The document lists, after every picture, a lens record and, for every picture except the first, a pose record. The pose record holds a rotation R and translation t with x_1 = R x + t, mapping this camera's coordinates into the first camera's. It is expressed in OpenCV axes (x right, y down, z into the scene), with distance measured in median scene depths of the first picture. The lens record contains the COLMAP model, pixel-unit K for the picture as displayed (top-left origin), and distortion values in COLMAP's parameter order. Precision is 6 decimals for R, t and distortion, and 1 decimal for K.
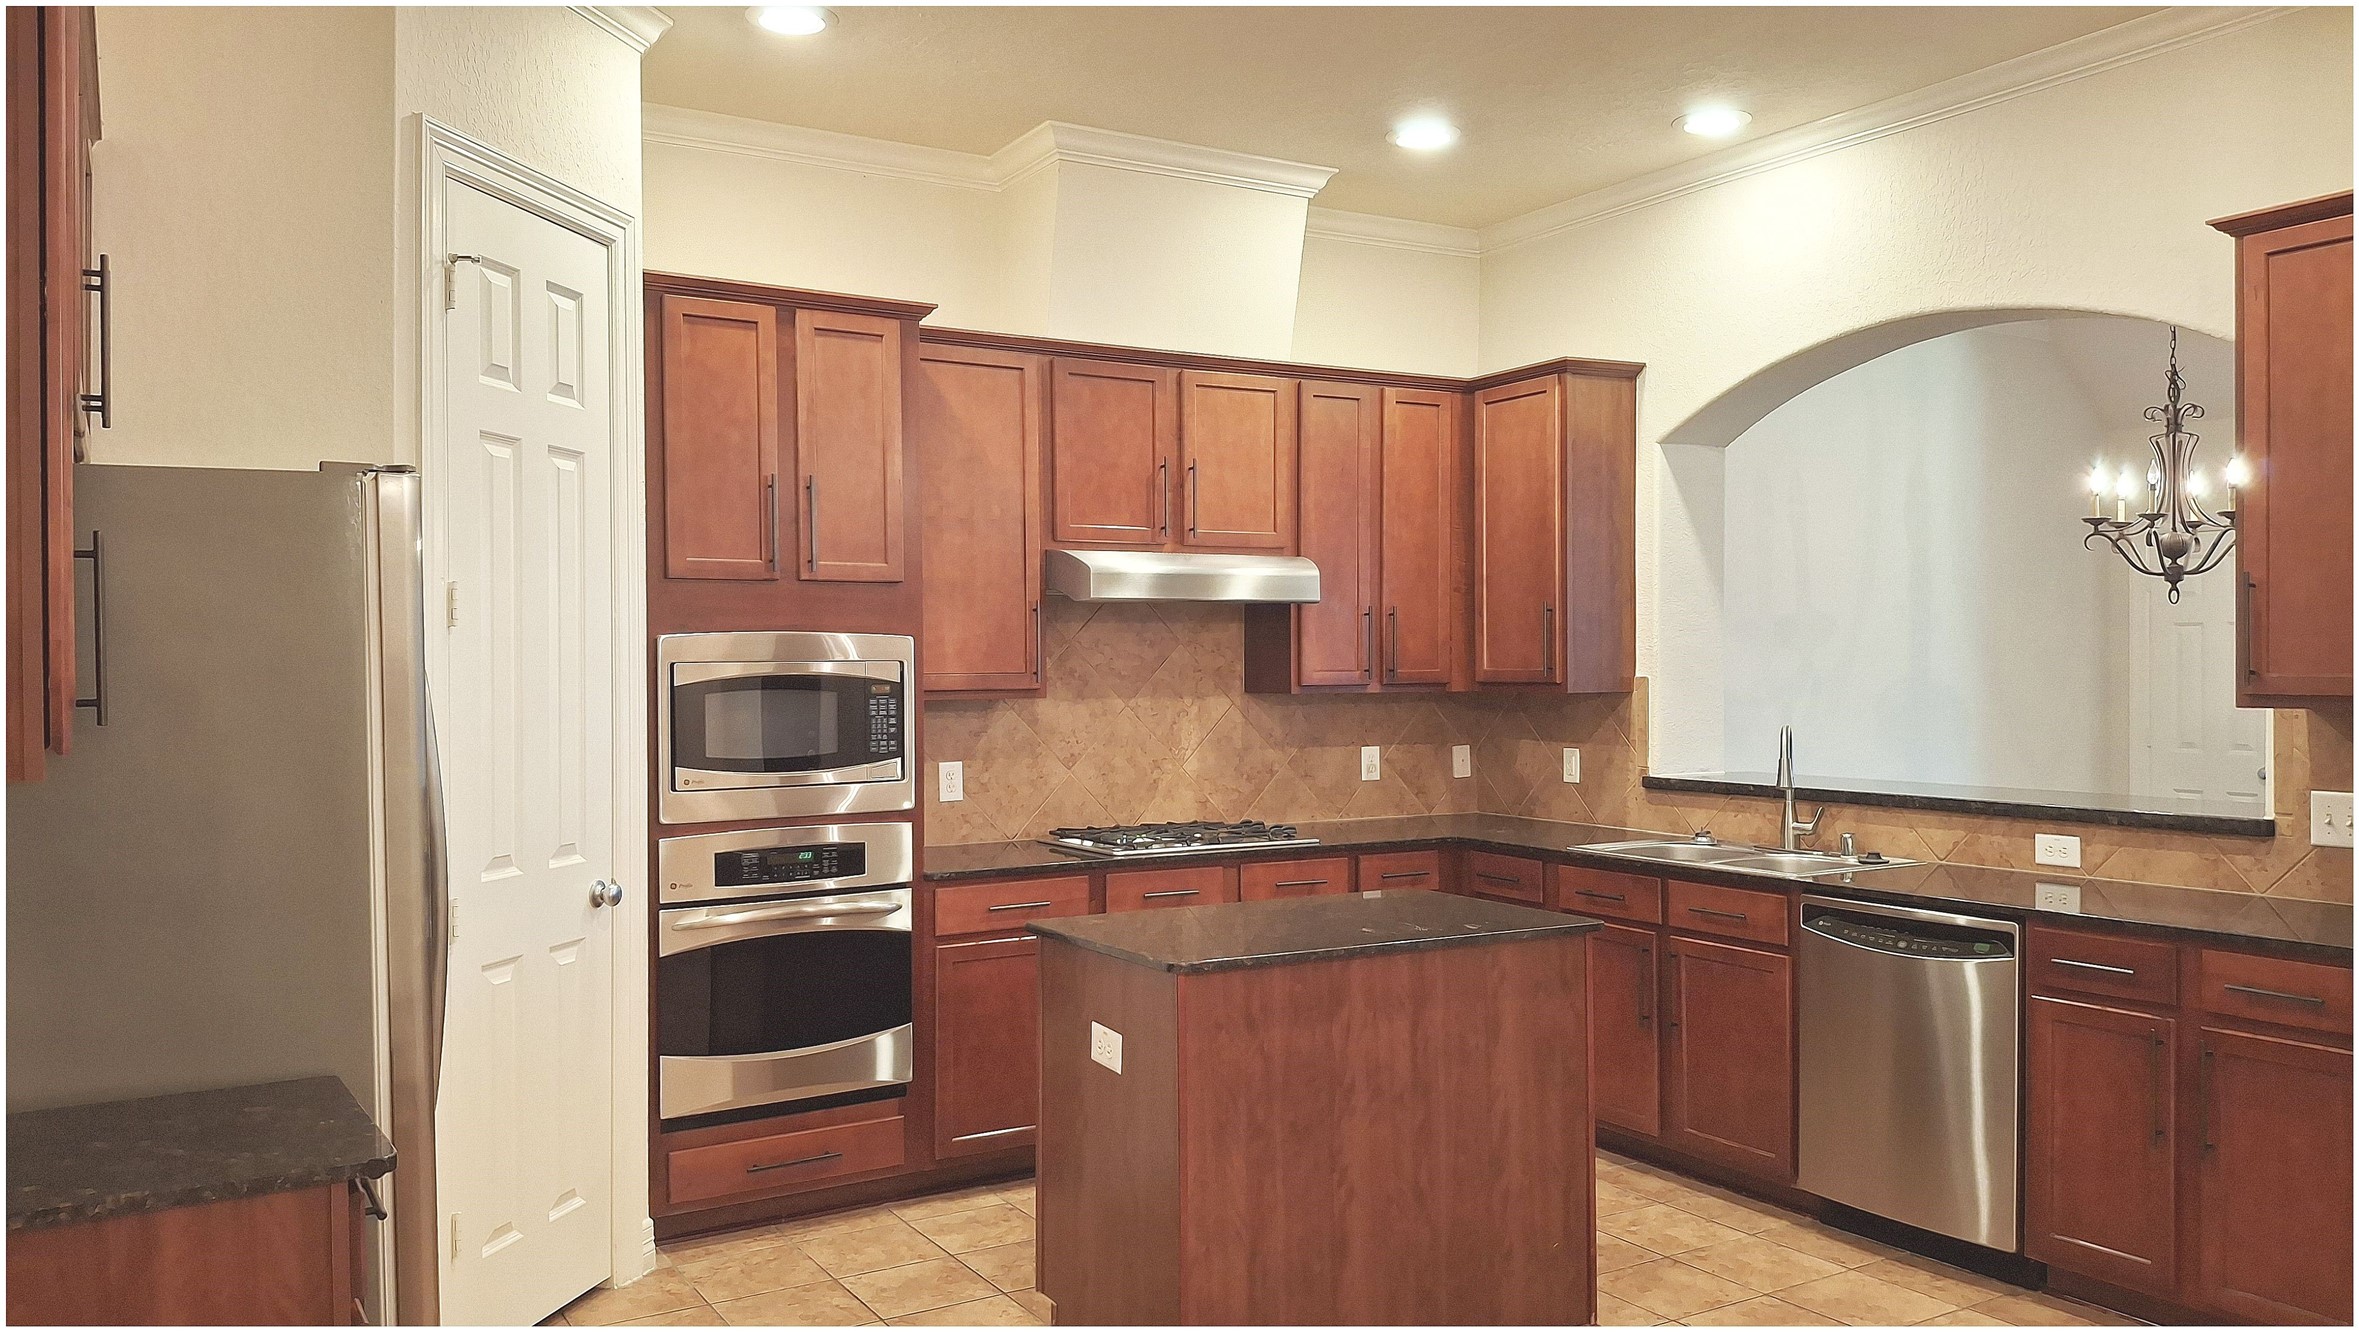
lens RADIAL K [[1726.3, 0, 1149.3], [0, 1726.3, 673.9], [0, 0, 1]] dist [0.096884, -0.169507]
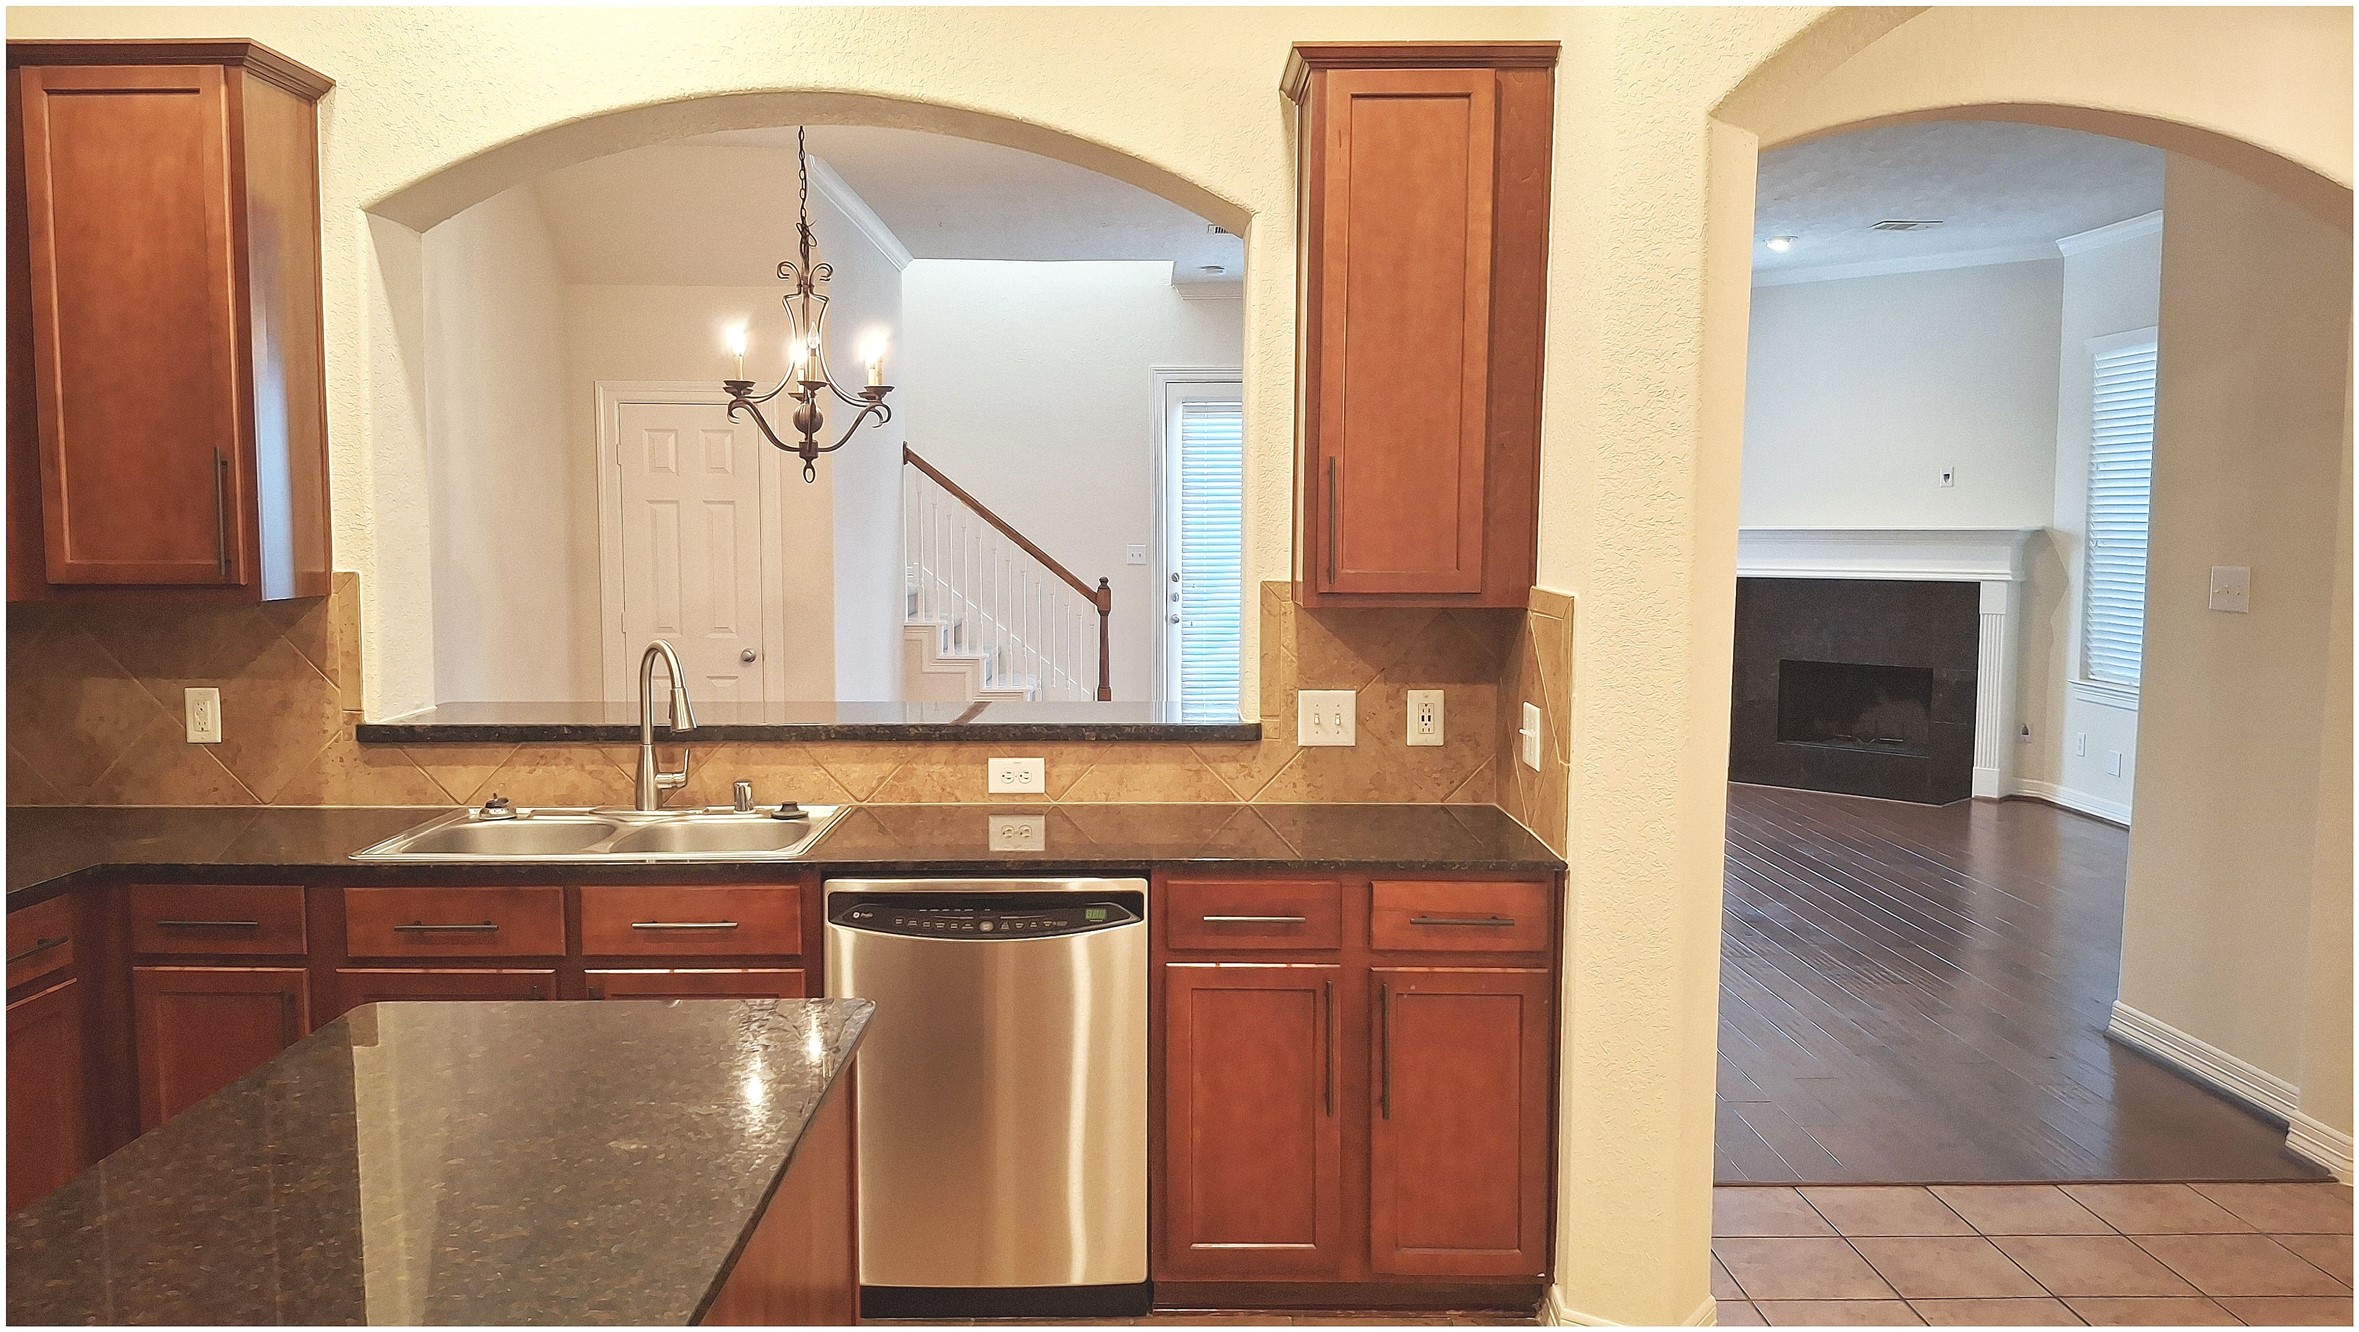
lens RADIAL K [[1726.3, 0, 1149.2], [0, 1726.3, 675.0], [0, 0, 1]] dist [0.096884, -0.169507]
pose [[0.508442, -0.066516, 0.858523, -0.144907], [0.002247, 0.997111, 0.075922, -0.010011], [-0.861093, -0.036673, 0.507123, 0.467567]]
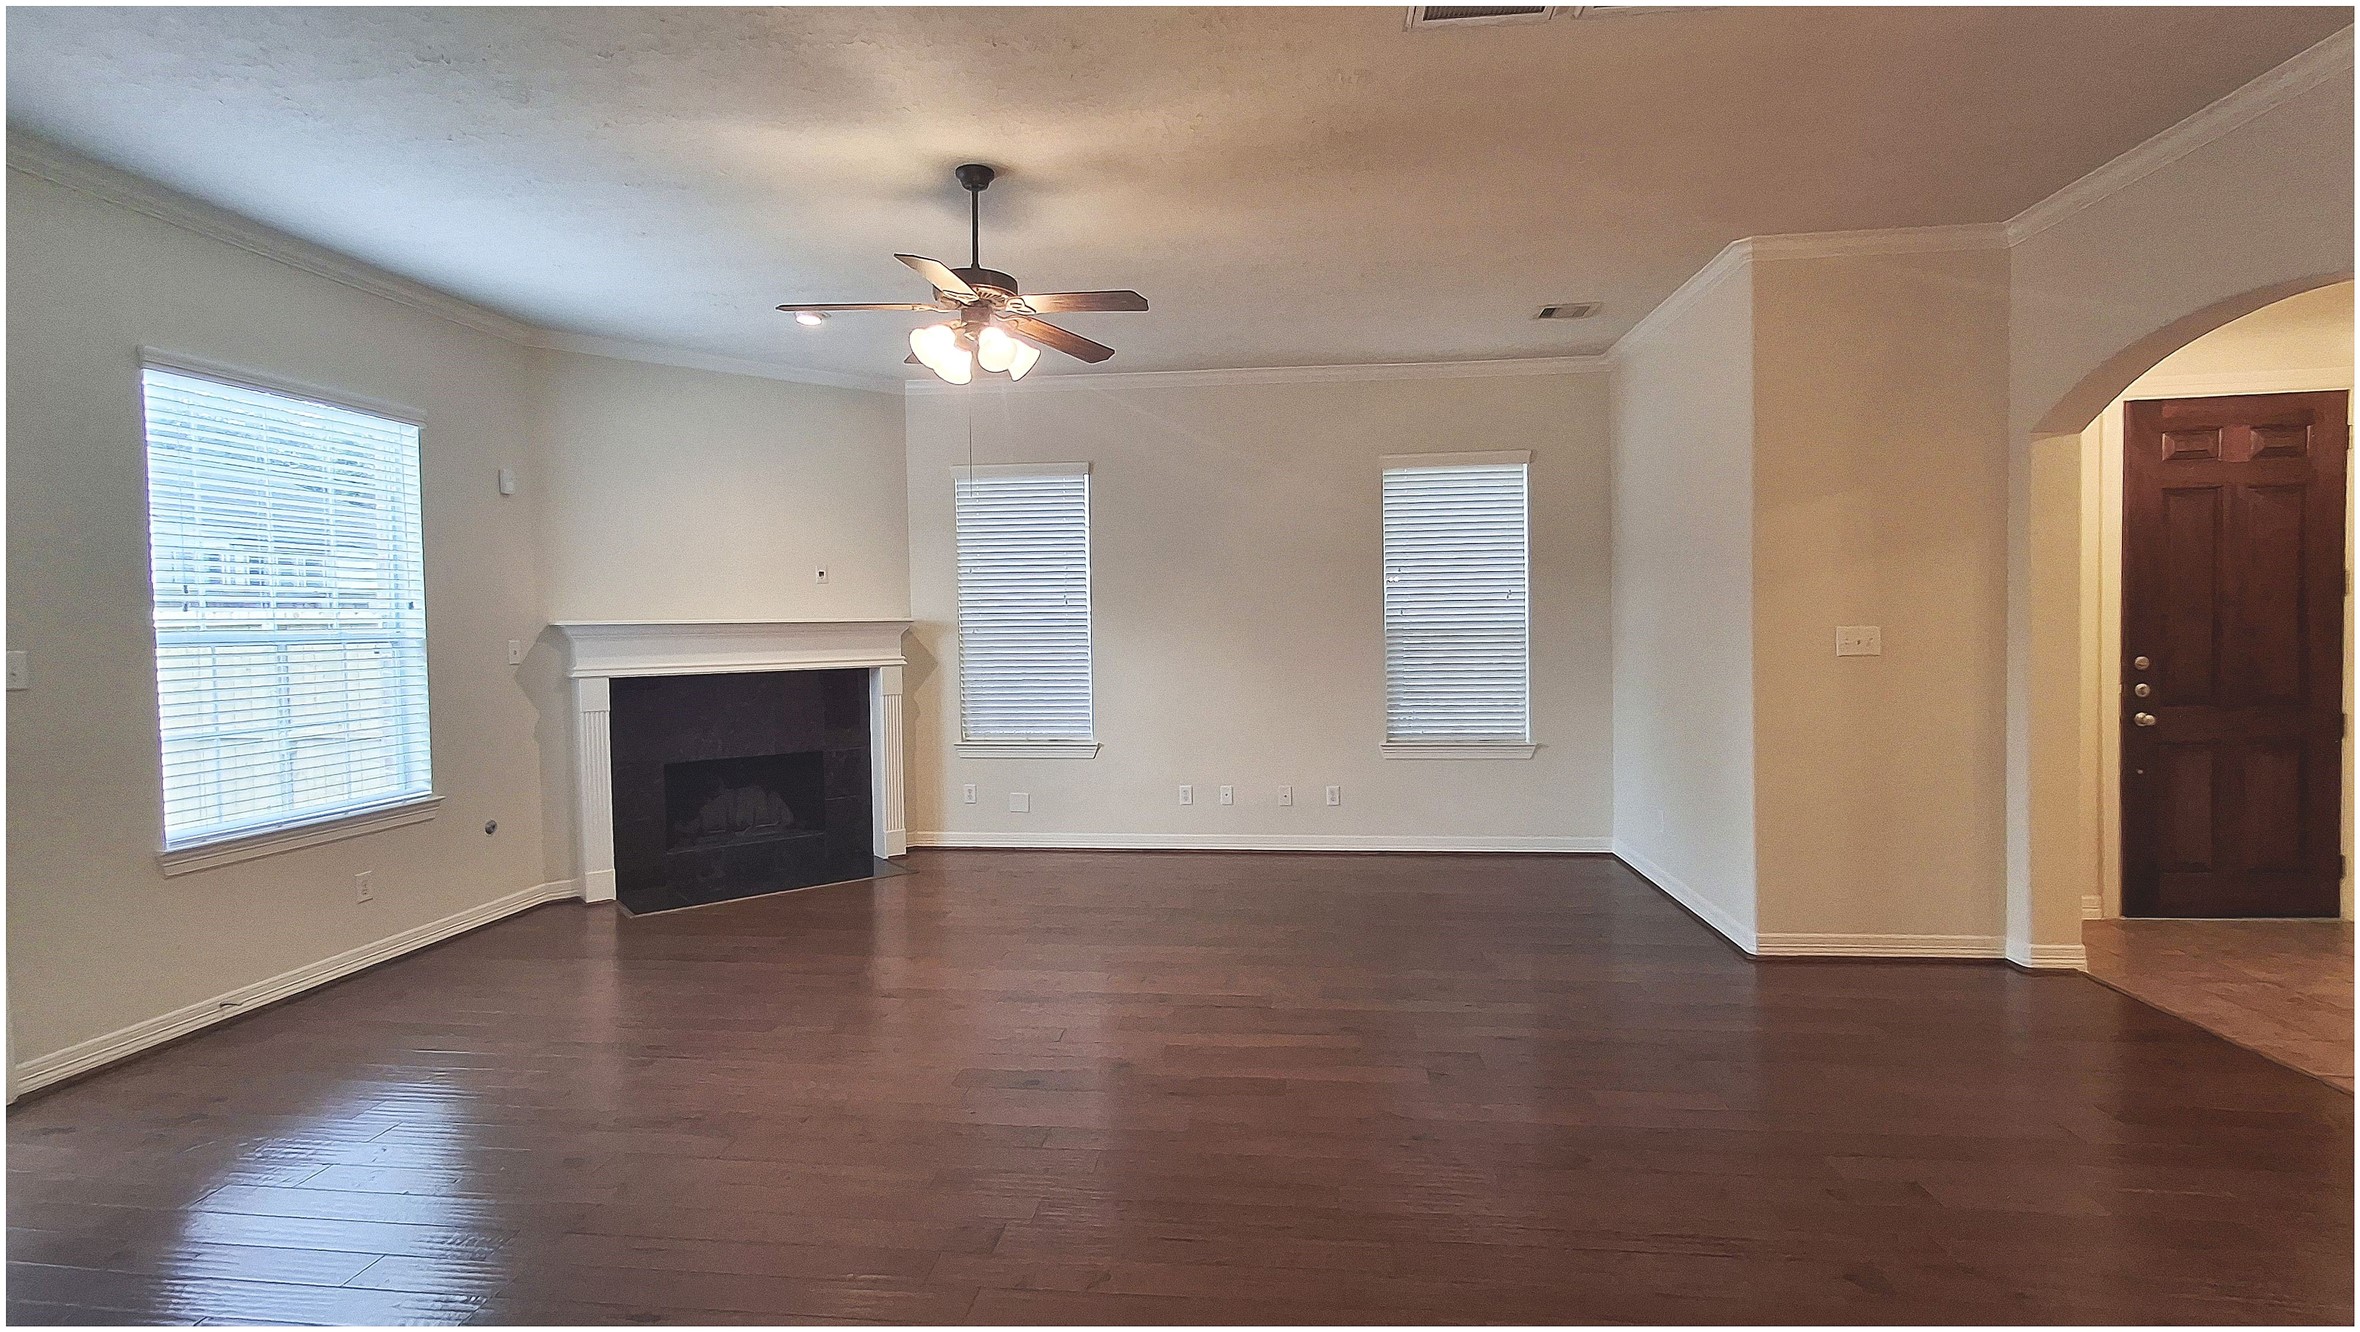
lens RADIAL K [[1086.2, 0, 1193.5], [0, 1086.2, 656.9], [0, 0, 1]] dist [-0.001444, 0.004259]
pose [[-0.803445, -0.001323, 0.595378, 0.865684], [0.023284, 0.999163, 0.033642, -0.013209], [-0.594924, 0.040892, -0.802741, 1.513818]]
